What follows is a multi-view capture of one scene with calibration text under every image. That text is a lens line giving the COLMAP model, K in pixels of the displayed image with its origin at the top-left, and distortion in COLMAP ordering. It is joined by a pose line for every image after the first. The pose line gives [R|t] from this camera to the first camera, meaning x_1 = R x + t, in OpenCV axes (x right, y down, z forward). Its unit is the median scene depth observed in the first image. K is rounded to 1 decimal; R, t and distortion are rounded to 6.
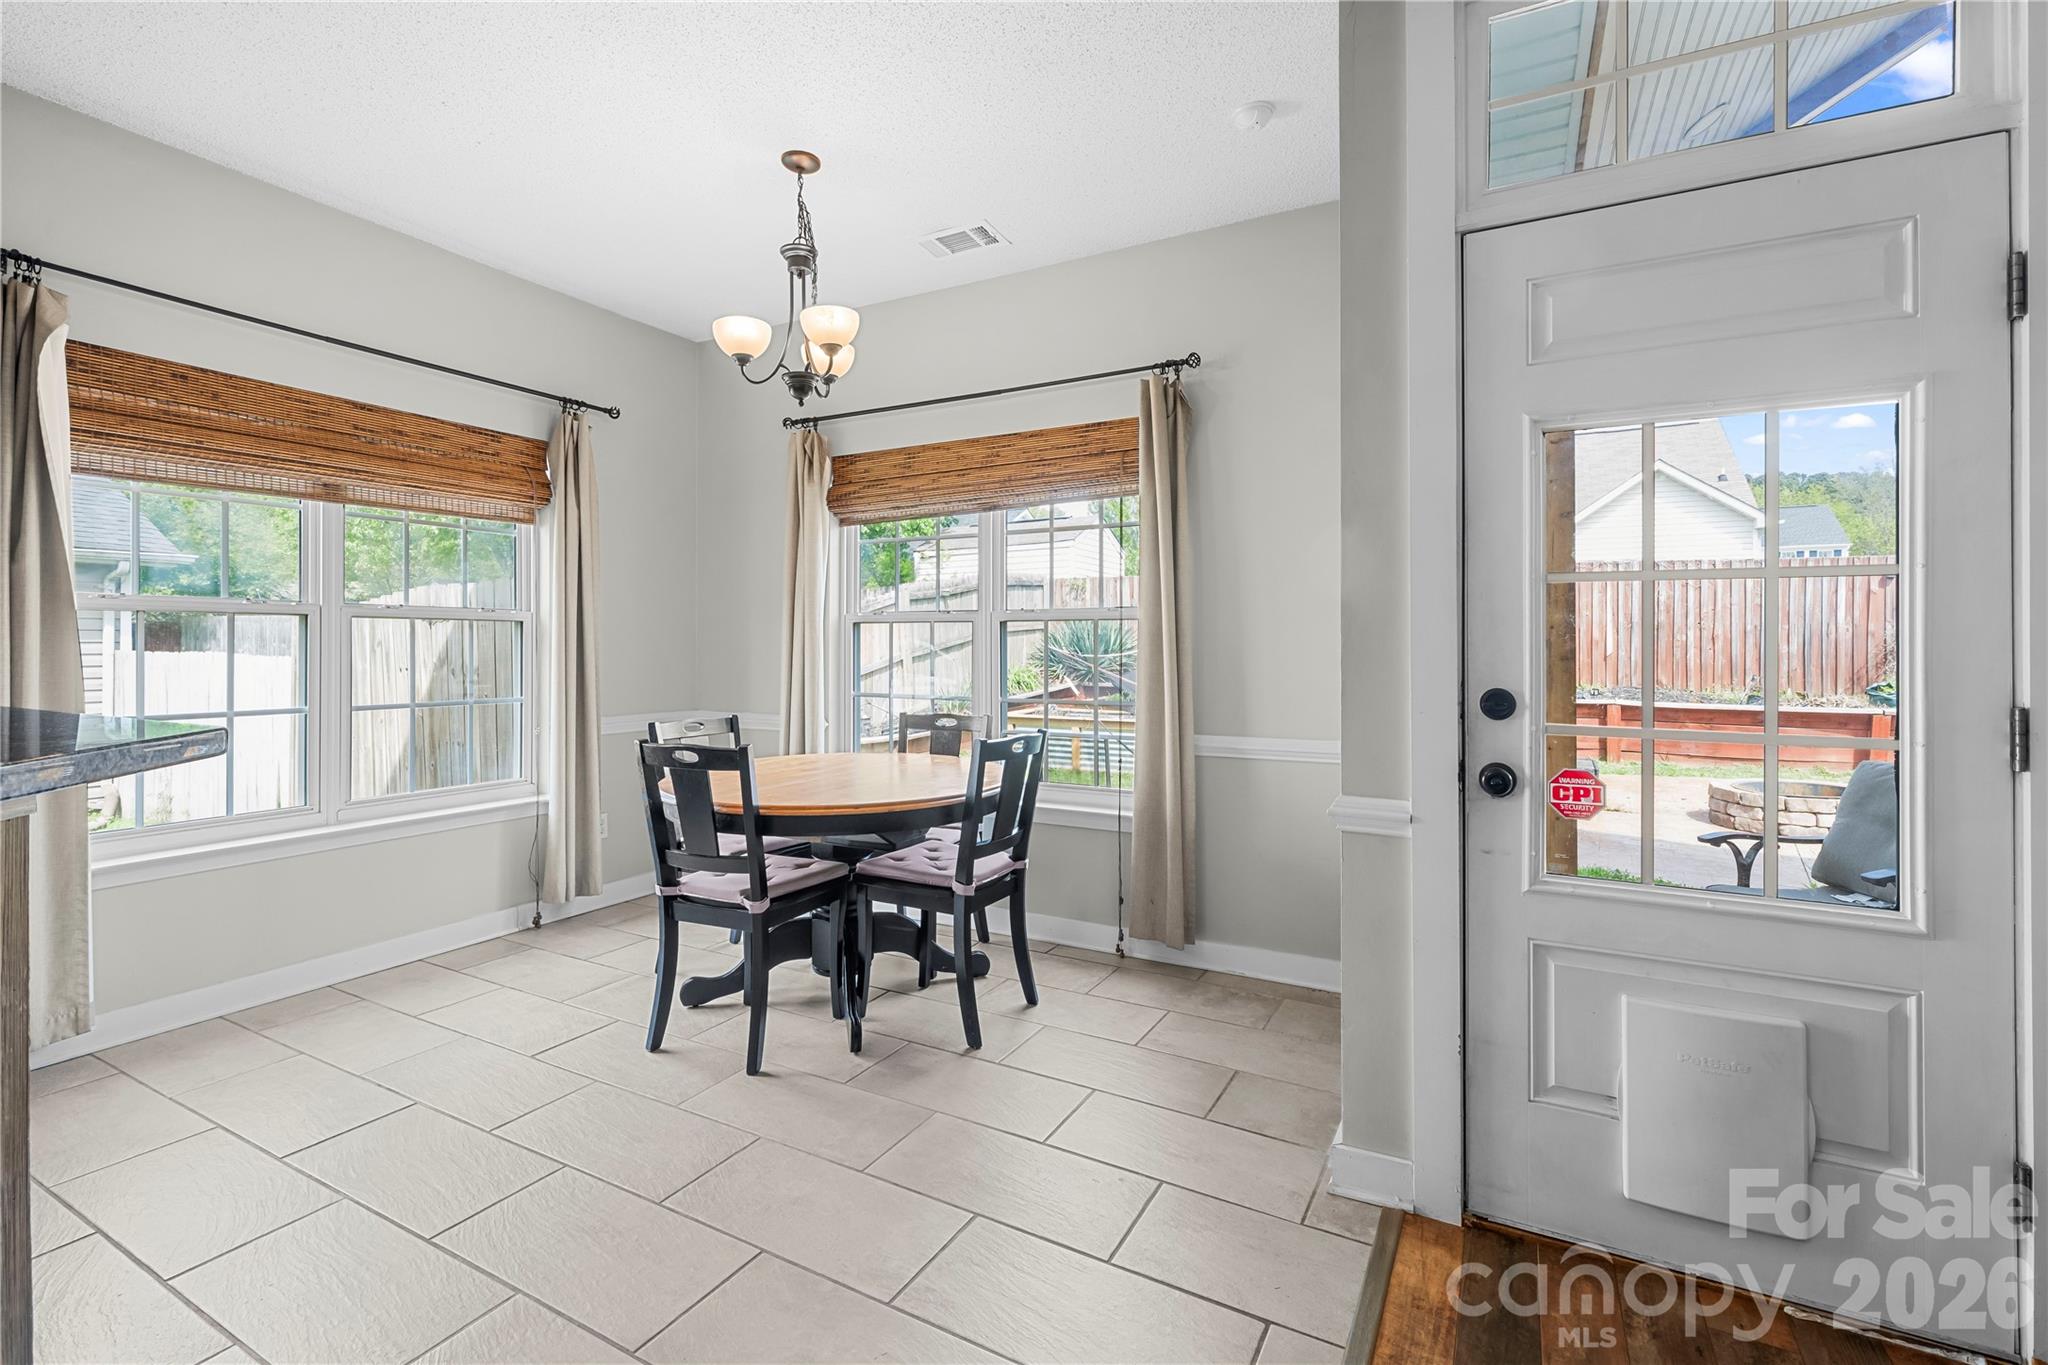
lens RADIAL K [[911.6, 0, 1012.4], [0, 911.6, 644.0], [0, 0, 1]] dist [-0.000053, 0.000219]
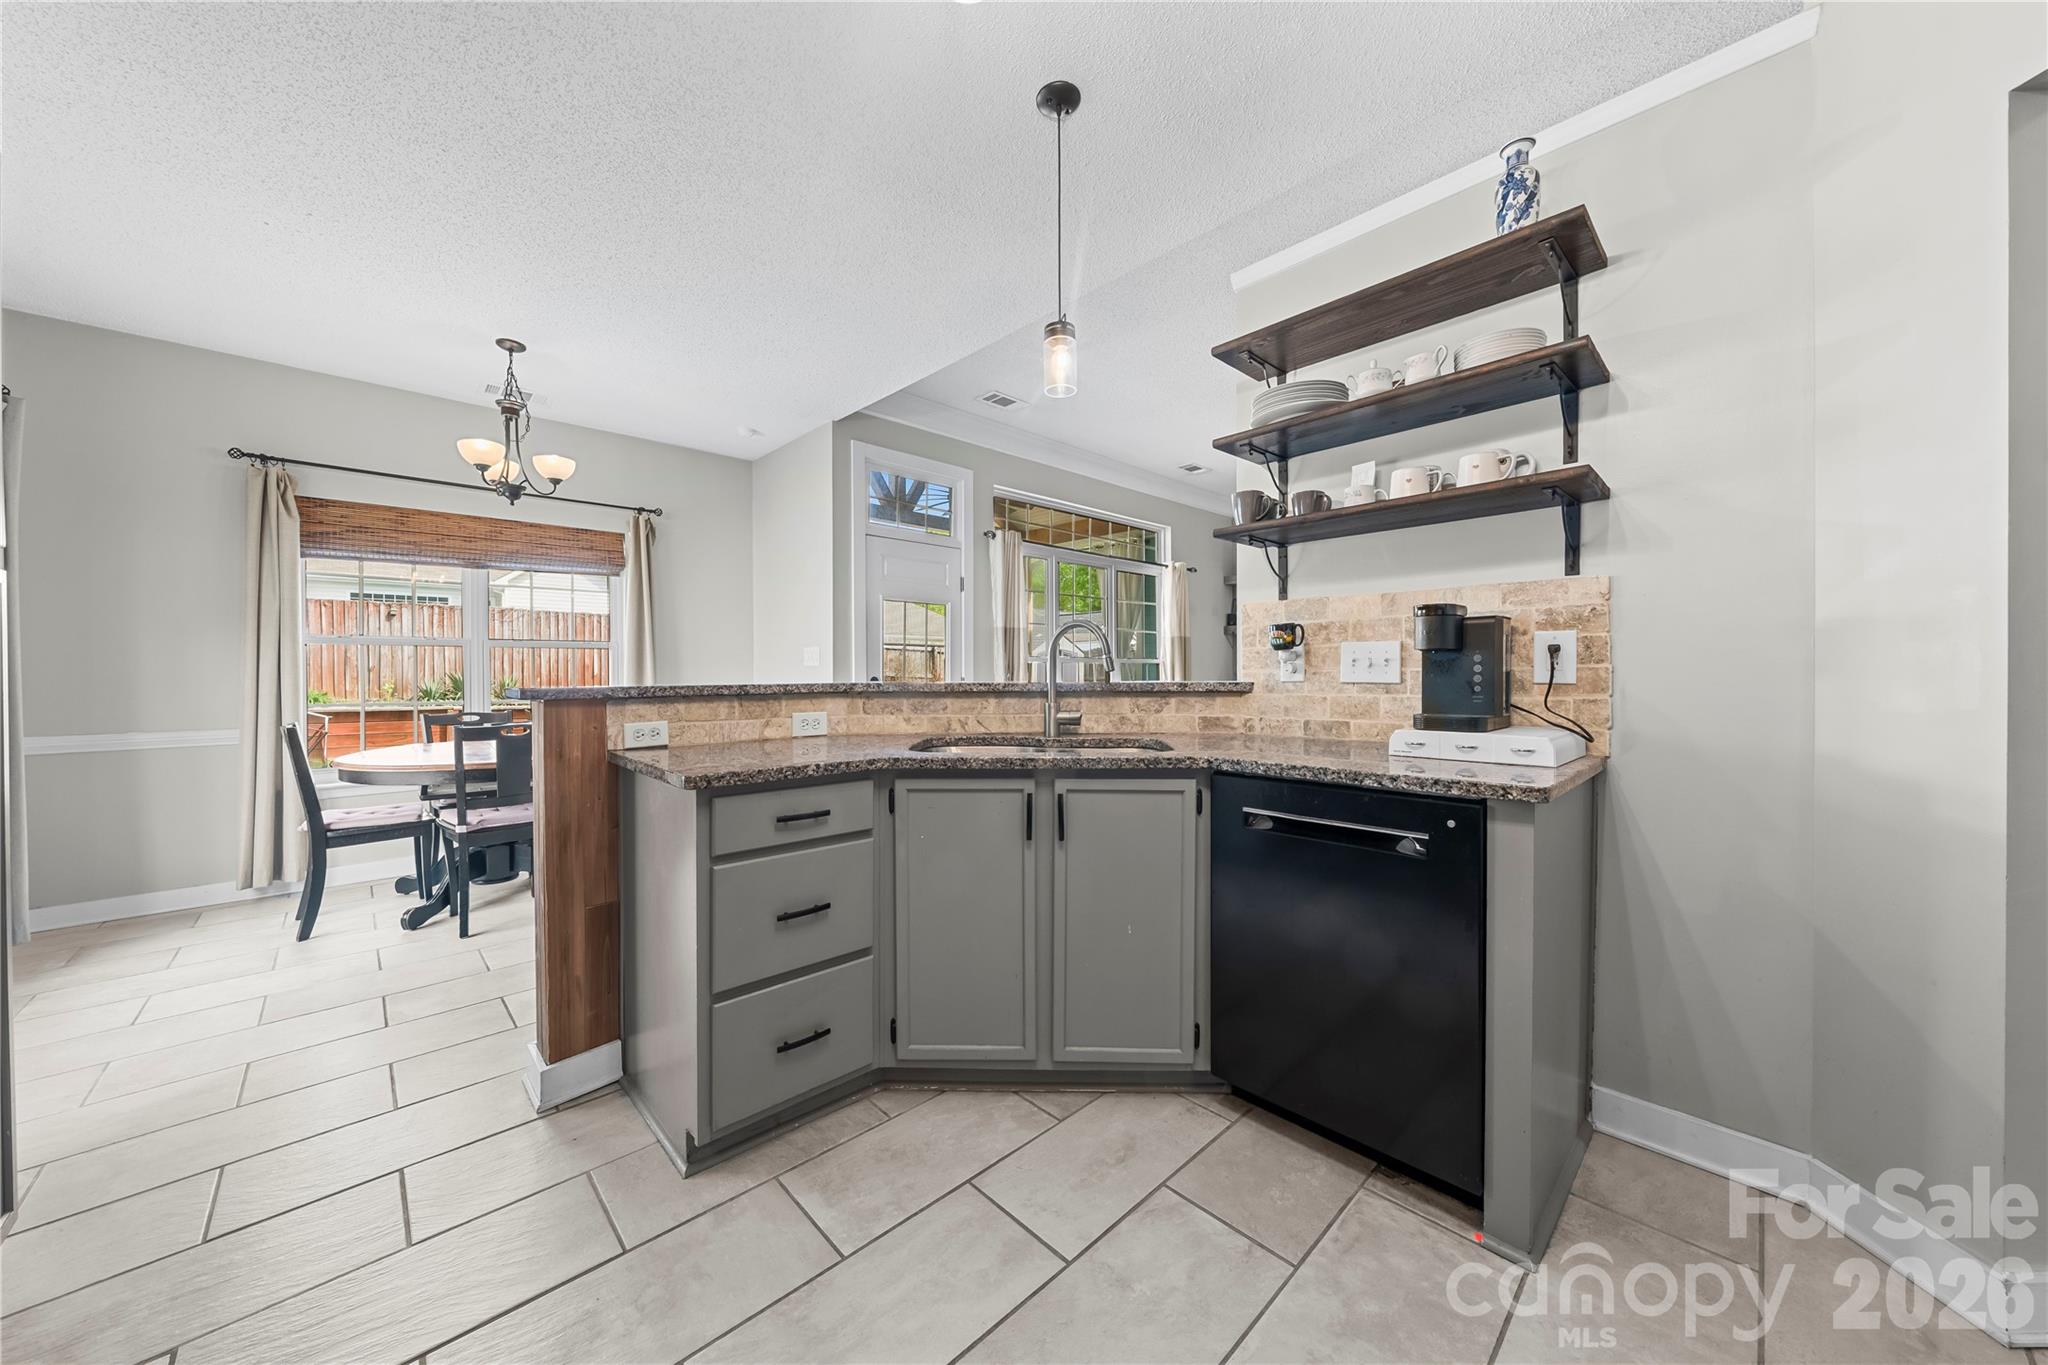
lens RADIAL K [[712.1, 0, 1022.8], [0, 712.1, 677.3], [0, 0, 1]] dist [-0.001633, -0.000168]
pose [[0.302275, -0.009369, 0.953175, -0.971526], [0.000939, 0.999954, 0.009532, 0.014921], [-0.953220, -0.001987, 0.302270, -0.157928]]
